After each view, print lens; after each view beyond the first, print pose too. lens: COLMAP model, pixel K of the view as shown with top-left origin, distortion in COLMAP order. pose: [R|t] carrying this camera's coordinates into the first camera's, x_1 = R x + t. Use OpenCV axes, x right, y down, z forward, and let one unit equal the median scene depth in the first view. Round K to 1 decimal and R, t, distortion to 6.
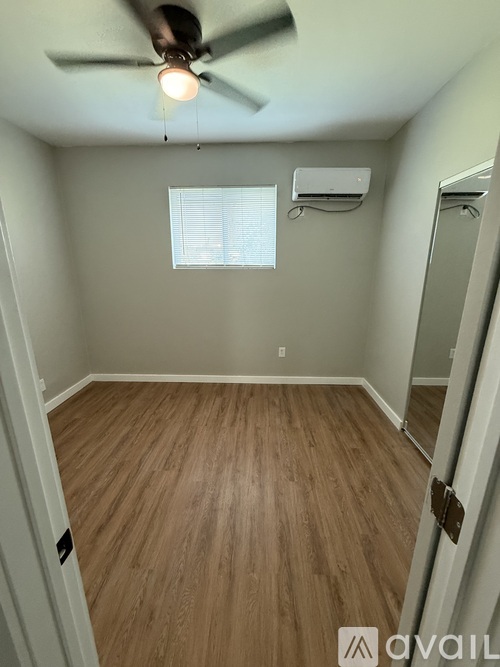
lens RADIAL K [[267.5, 0, 251.1], [0, 267.5, 331.5], [0, 0, 1]] dist [0.001772, 0.000381]
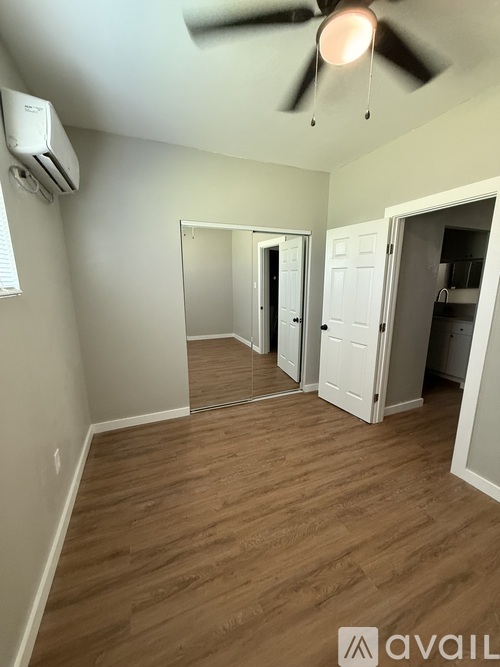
lens RADIAL K [[267.5, 0, 250.6], [0, 267.5, 337.2], [0, 0, 1]] dist [0.001772, 0.000381]
pose [[-0.428458, -0.197857, 0.881633, -0.635302], [0.220762, 0.923237, 0.314480, -0.309627], [-0.876178, 0.329372, -0.351889, 1.197921]]
